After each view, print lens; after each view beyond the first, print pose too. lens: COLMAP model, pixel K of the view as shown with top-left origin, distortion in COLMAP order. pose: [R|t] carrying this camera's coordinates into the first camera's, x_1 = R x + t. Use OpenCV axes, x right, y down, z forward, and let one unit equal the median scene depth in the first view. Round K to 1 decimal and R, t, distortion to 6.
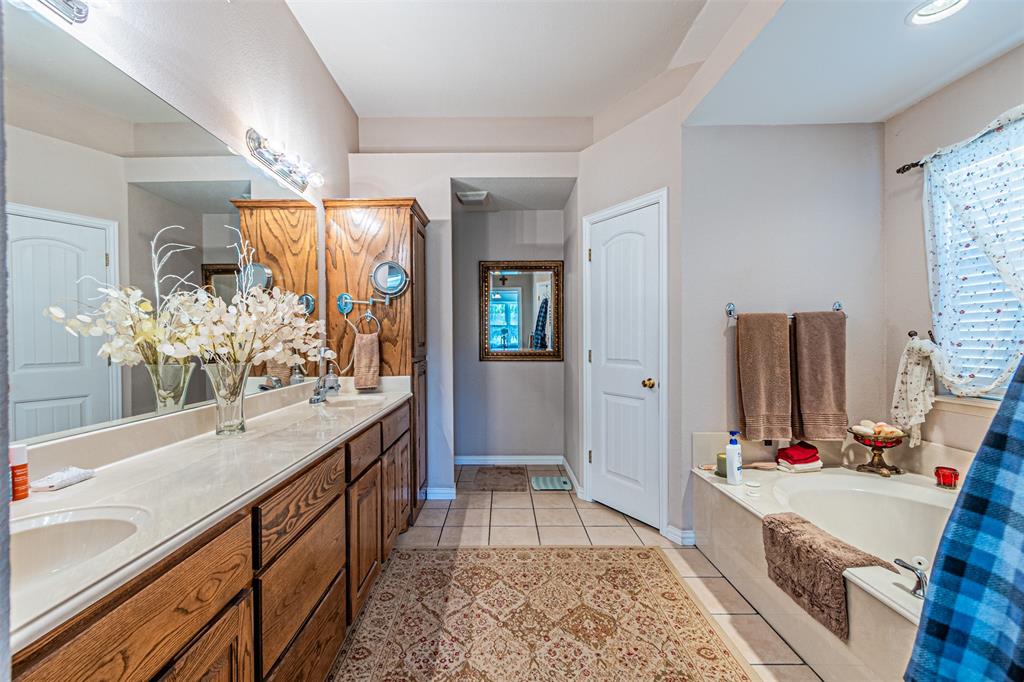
lens RADIAL K [[455.6, 0, 496.5], [0, 455.6, 342.1], [0, 0, 1]] dist [0.009165, -0.002340]
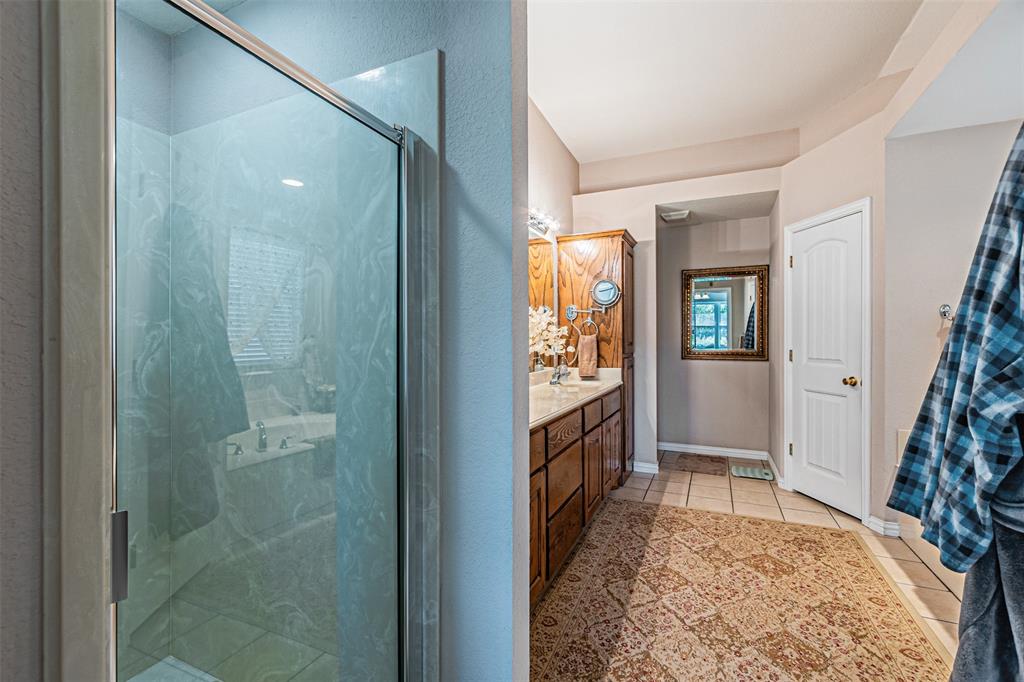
lens RADIAL K [[455.6, 0, 499.6], [0, 455.6, 341.6], [0, 0, 1]] dist [0.009165, -0.002340]
pose [[0.909581, 0.004688, -0.415500, 0.032666], [-0.006017, 0.999980, -0.001890, 0.004349], [0.415483, 0.004219, 0.909591, -0.313882]]
